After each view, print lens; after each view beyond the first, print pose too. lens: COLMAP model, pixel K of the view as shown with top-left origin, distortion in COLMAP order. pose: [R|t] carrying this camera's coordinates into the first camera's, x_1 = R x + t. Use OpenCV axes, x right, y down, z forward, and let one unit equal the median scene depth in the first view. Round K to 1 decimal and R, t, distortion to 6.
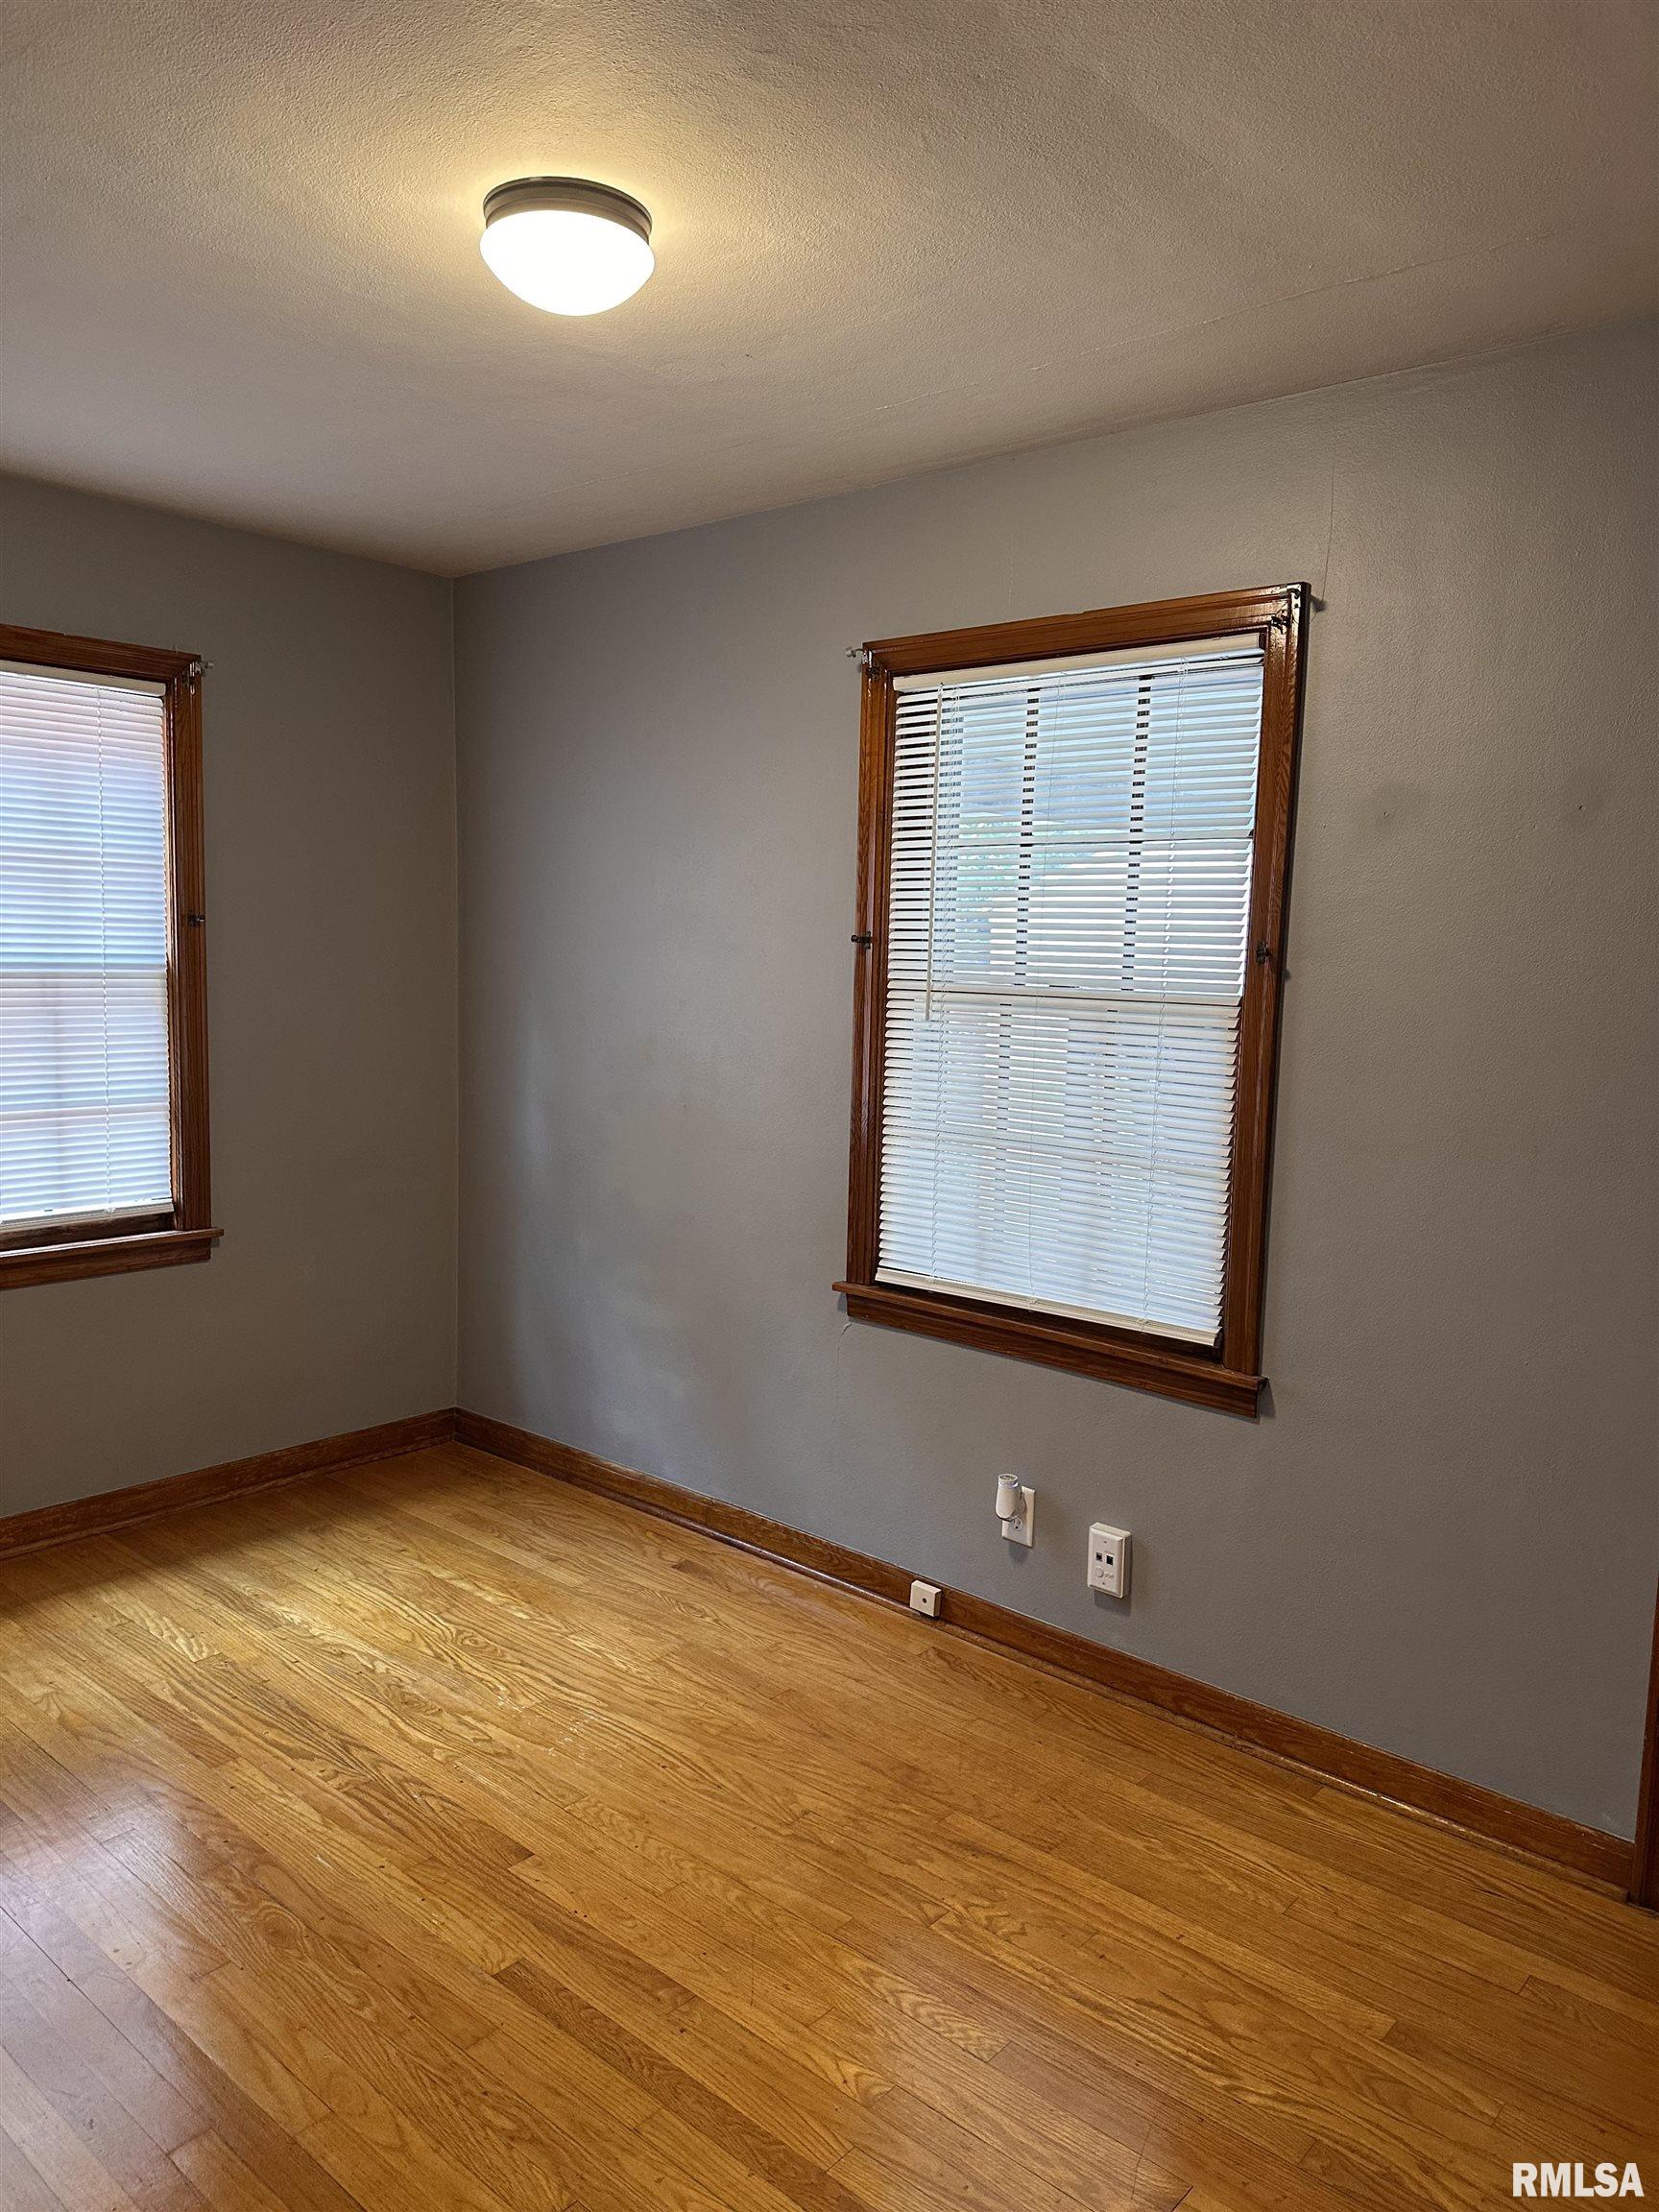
lens RADIAL K [[1537.3, 0, 829.1], [0, 1537.3, 1108.2], [0, 0, 1]] dist [0.001670, 0.003401]
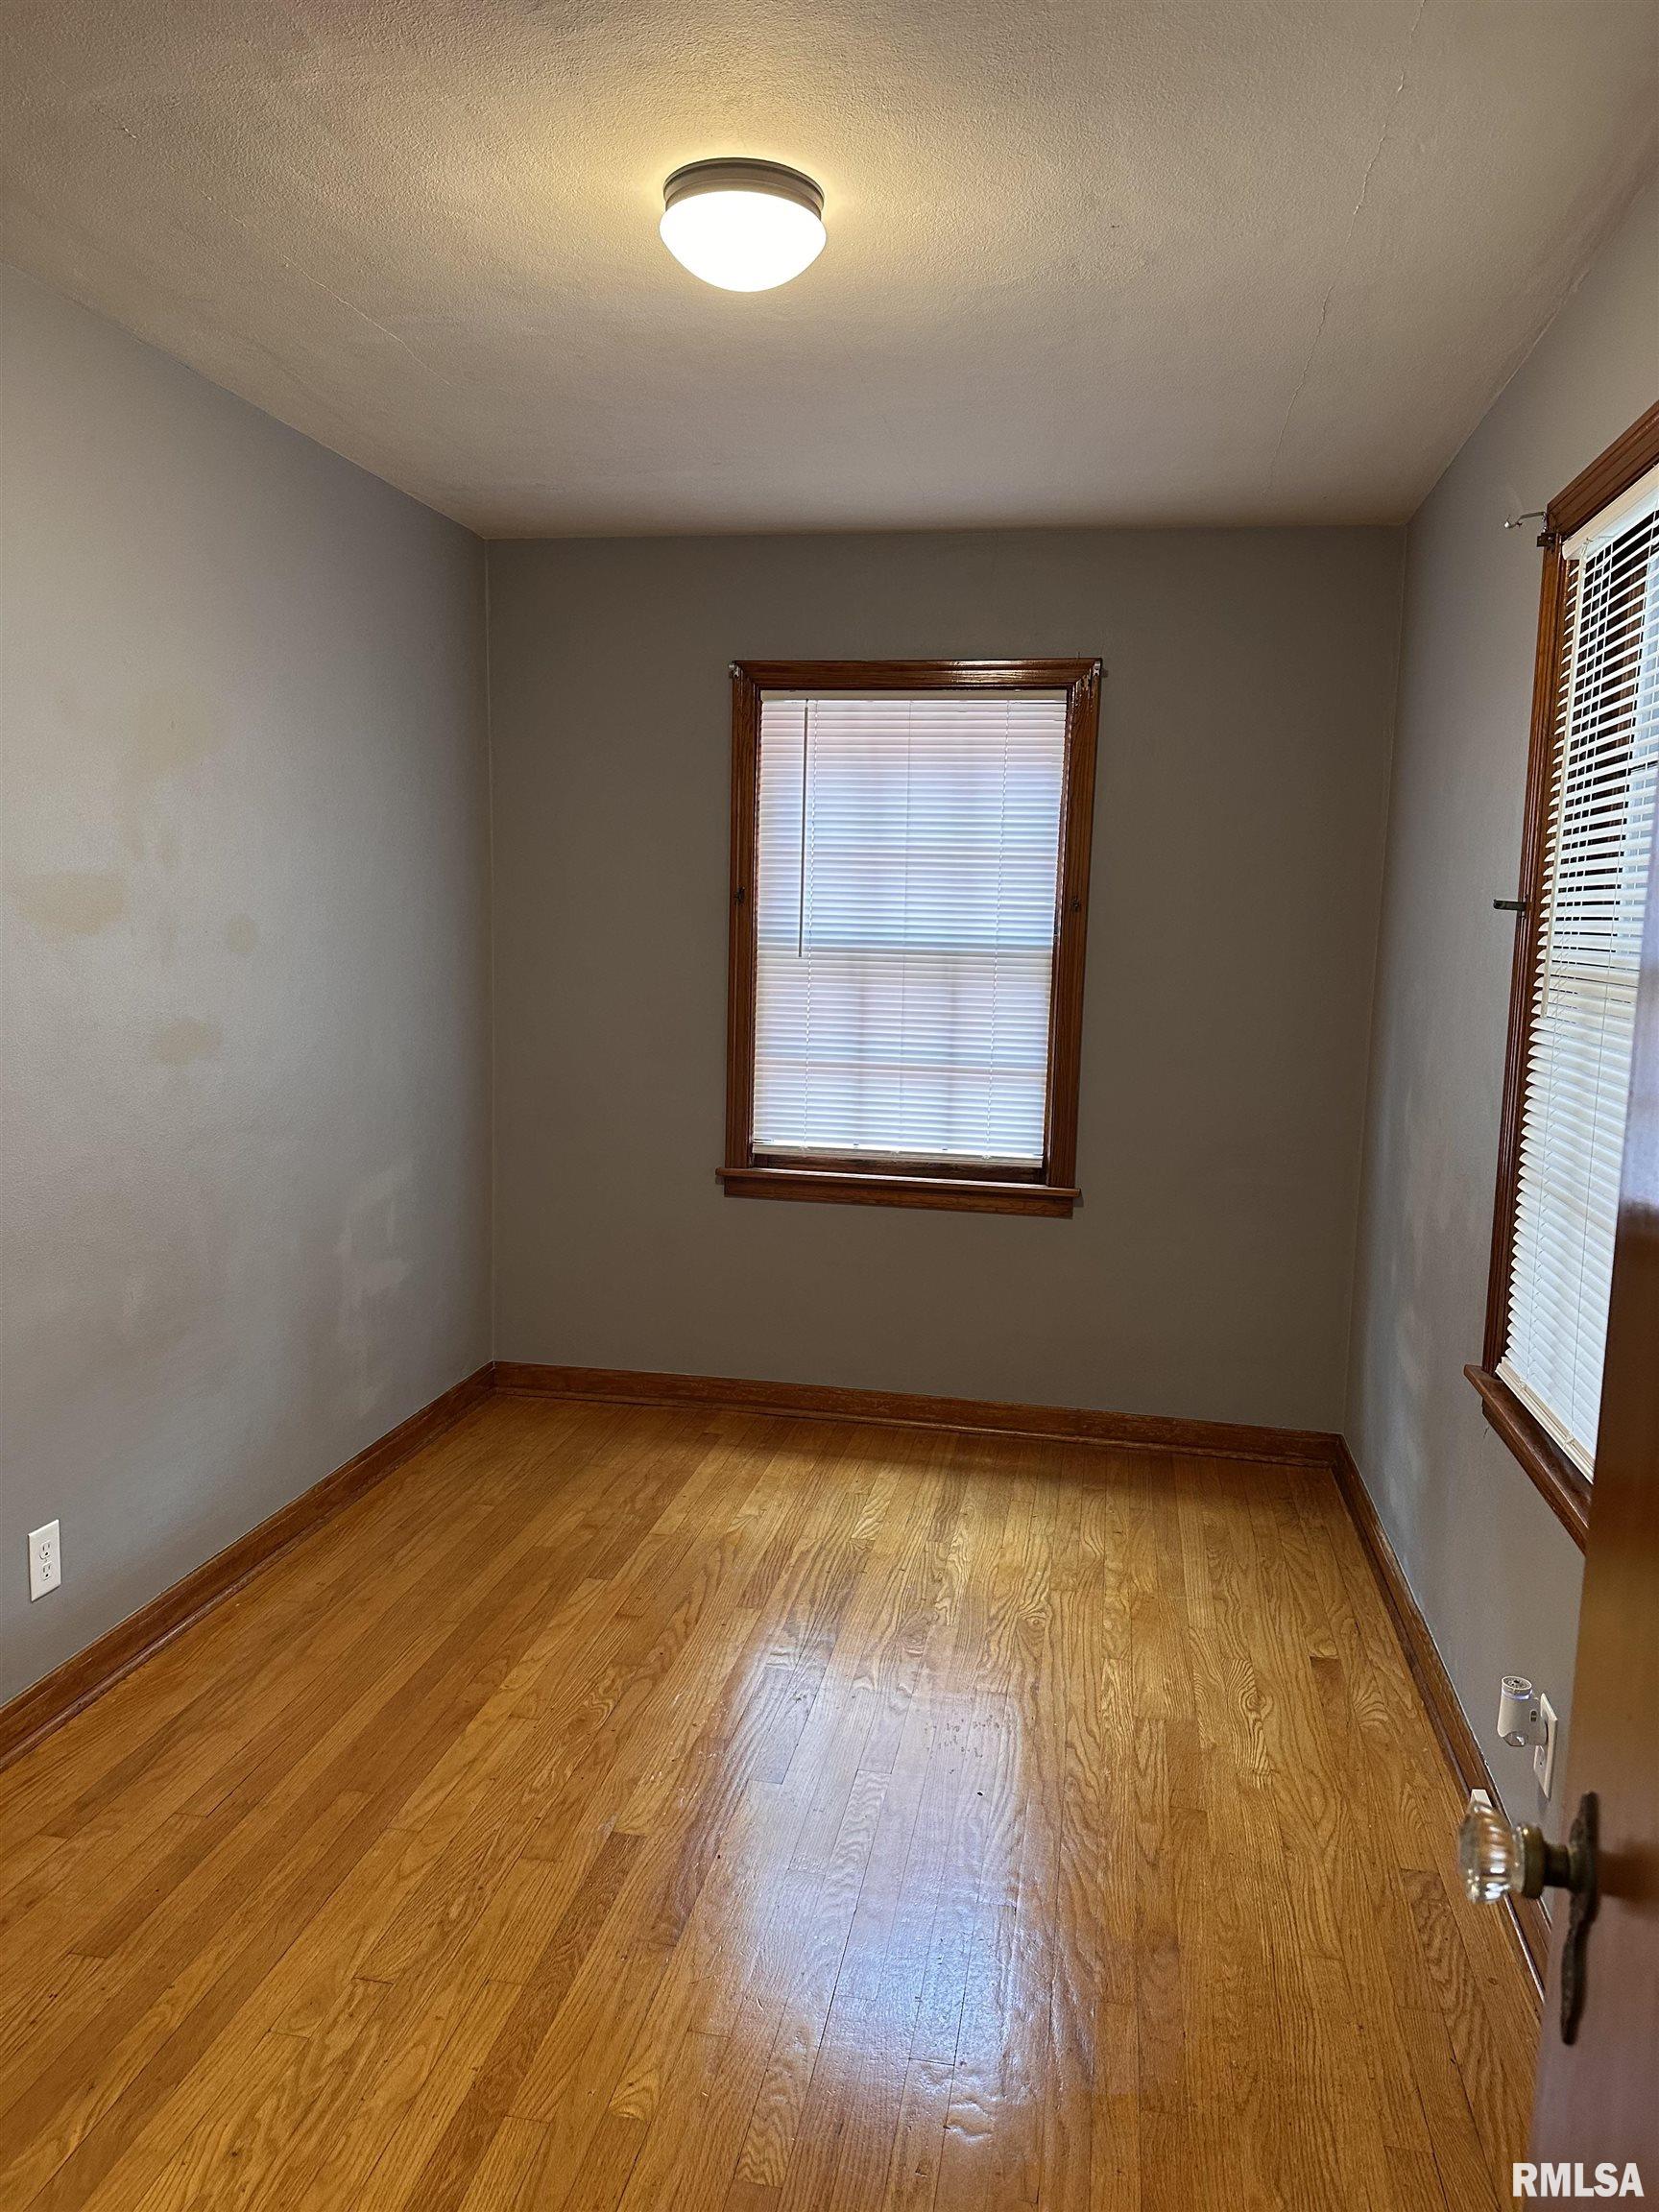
lens RADIAL K [[1549.0, 0, 832.5], [0, 1549.0, 1092.2], [0, 0, 1]] dist [0.112825, -0.072944]
pose [[0.532117, 0.103606, -0.840308, 0.455496], [-0.111479, 0.992418, 0.051768, -0.030214], [0.839299, 0.066130, 0.539632, 0.273289]]
